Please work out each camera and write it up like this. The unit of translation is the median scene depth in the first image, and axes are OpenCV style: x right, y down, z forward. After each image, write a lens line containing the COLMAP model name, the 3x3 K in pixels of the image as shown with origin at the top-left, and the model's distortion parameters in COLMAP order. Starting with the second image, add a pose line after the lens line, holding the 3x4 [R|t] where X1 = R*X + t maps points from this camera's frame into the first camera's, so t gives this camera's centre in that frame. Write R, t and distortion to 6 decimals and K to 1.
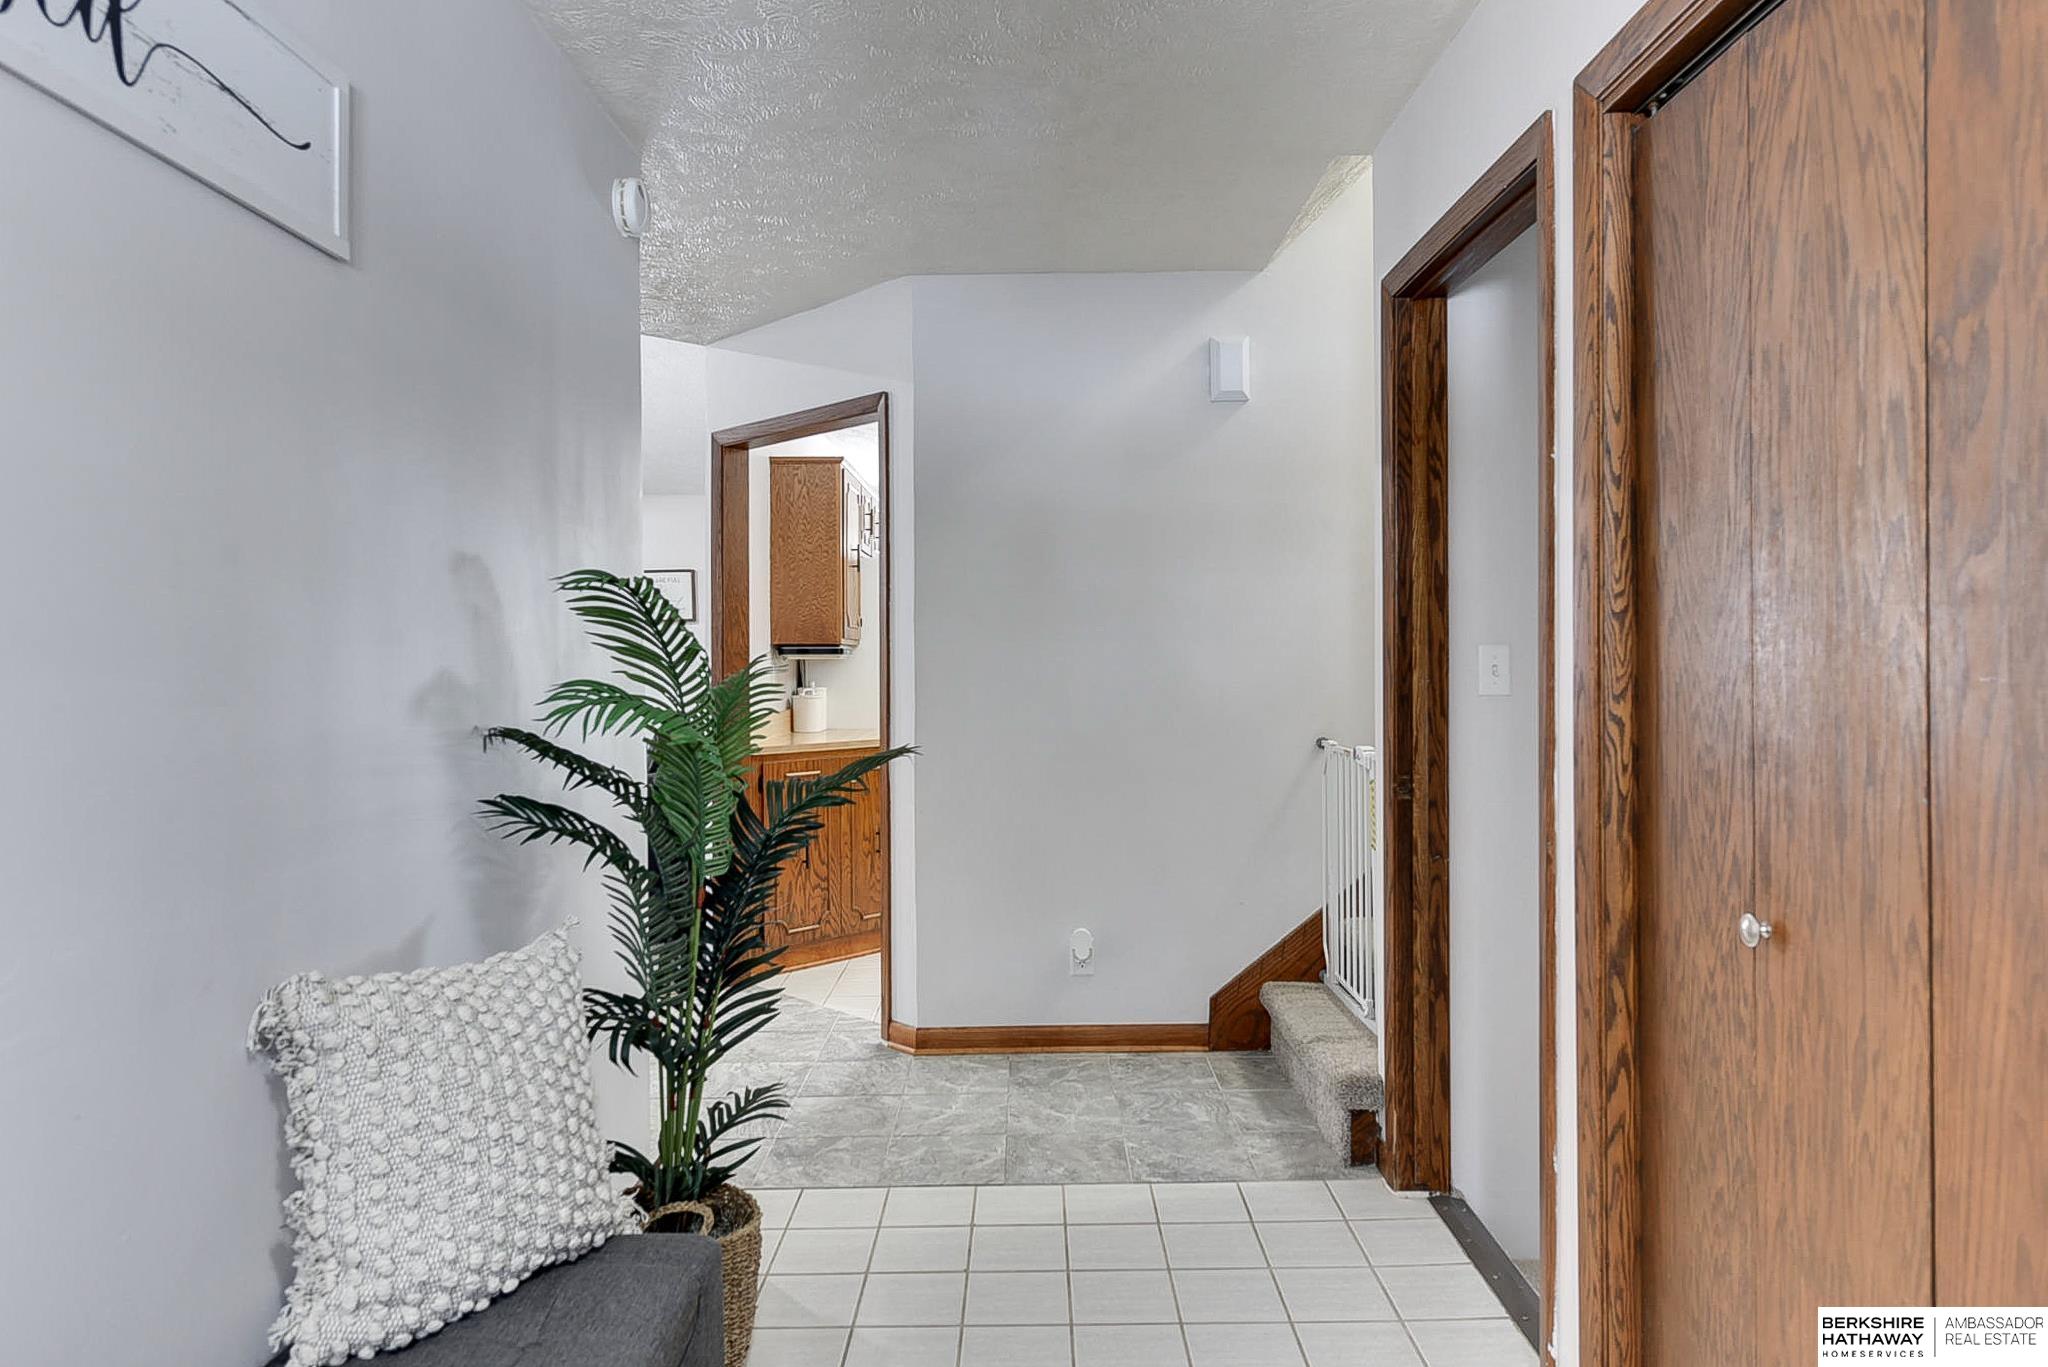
lens RADIAL K [[1201.0, 0, 1024.0], [0, 1201.0, 683.5], [0, 0, 1]] dist [0.120113, 0.000081]
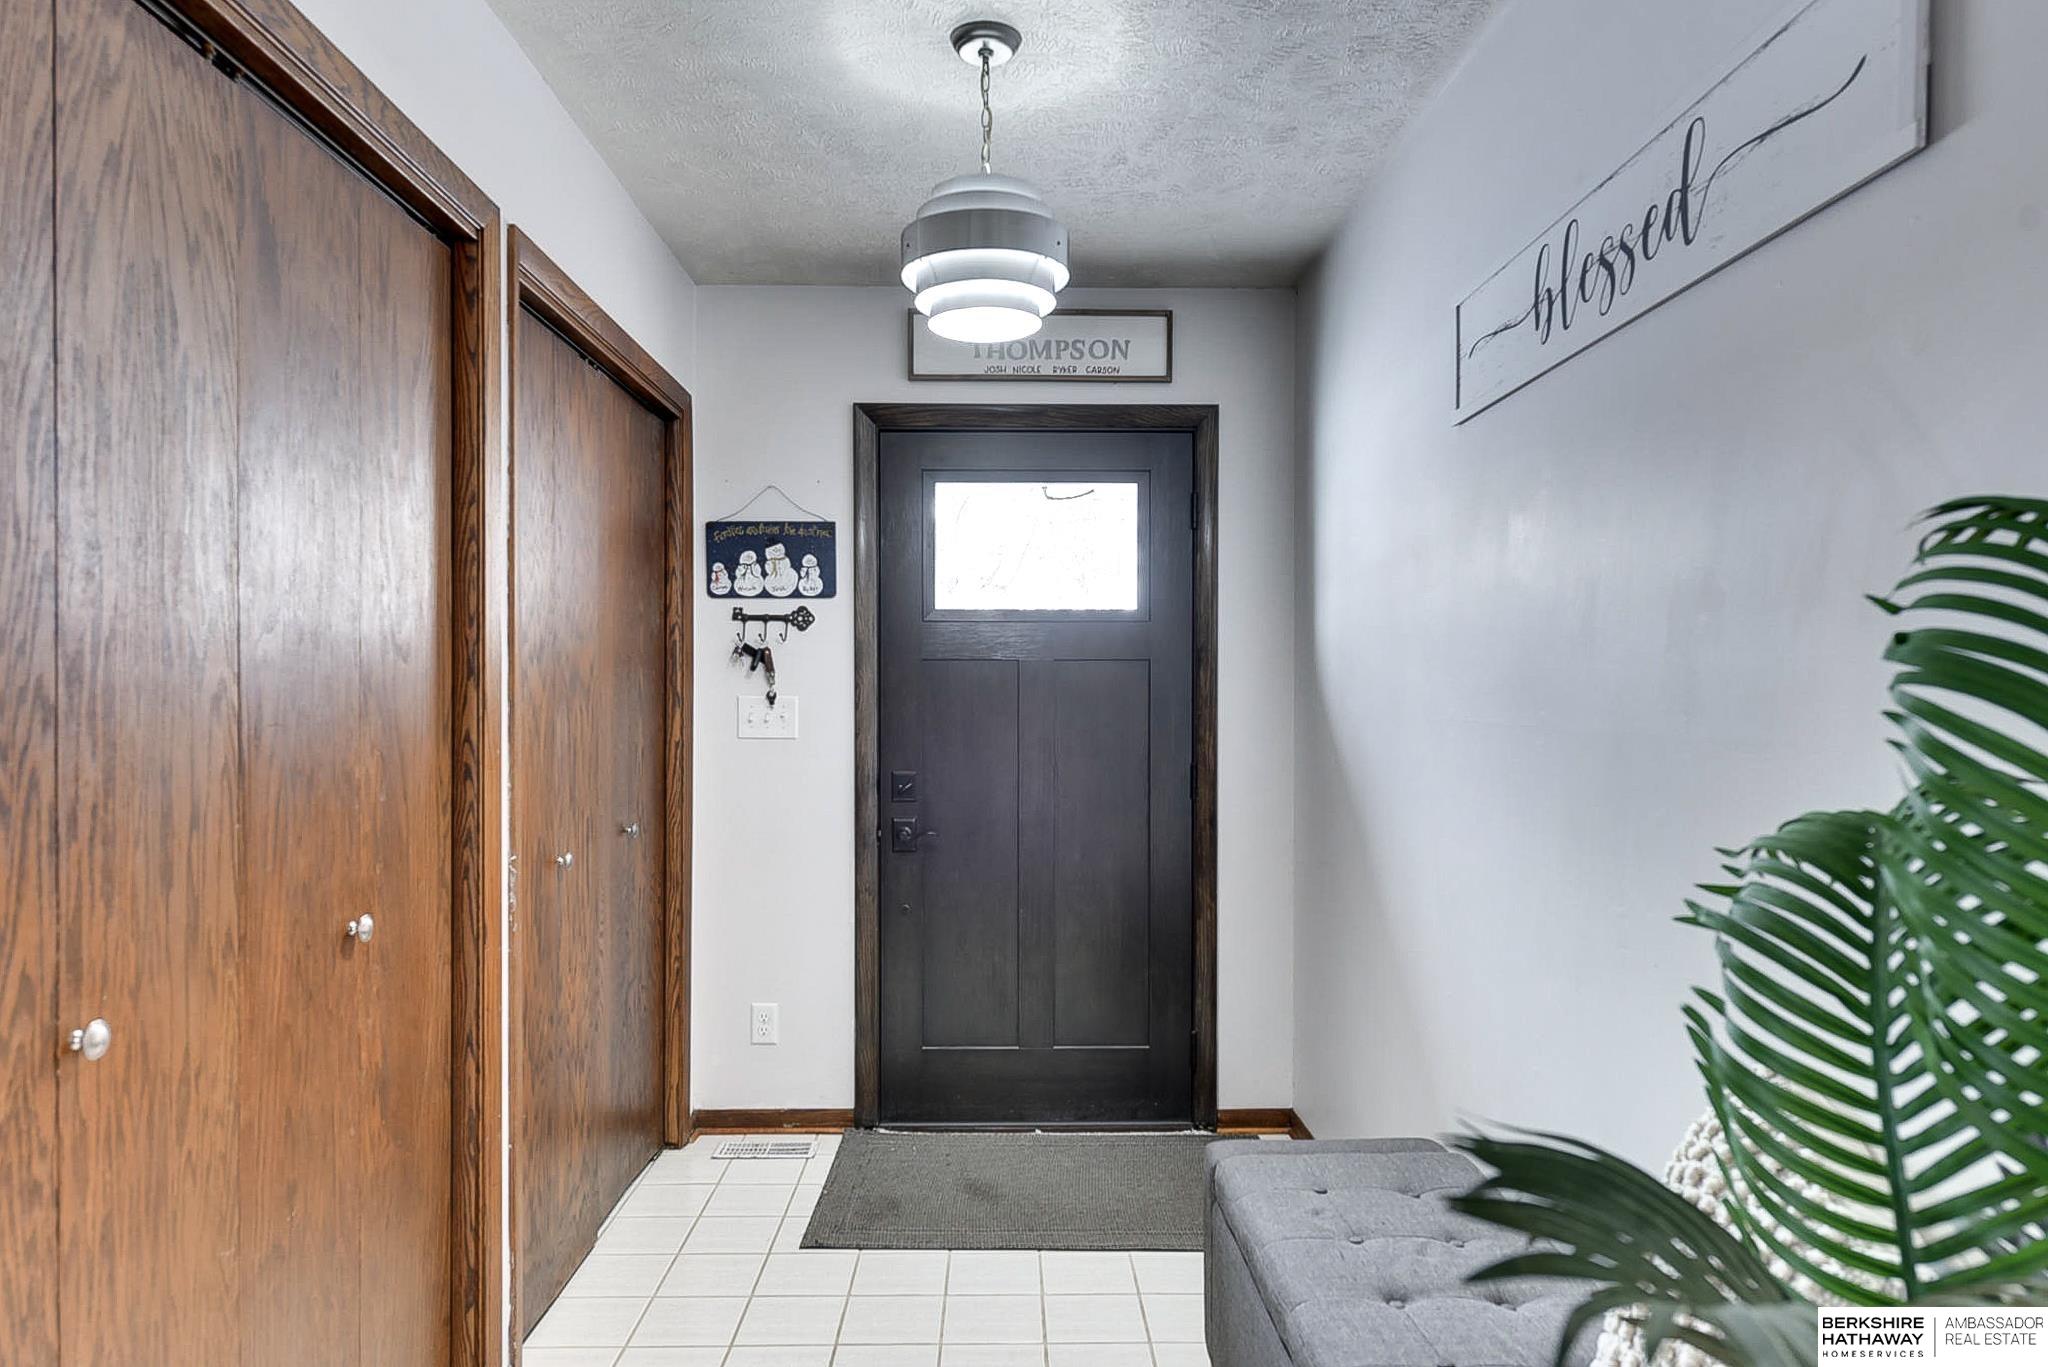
lens RADIAL K [[1201.0, 0, 1024.0], [0, 1201.0, 683.5], [0, 0, 1]] dist [0.120113, 0.000081]
pose [[-0.999720, 0.003414, -0.023418, -0.021878], [0.003017, 0.999851, 0.016985, -0.055289], [0.023473, 0.016910, -0.999581, 1.923589]]
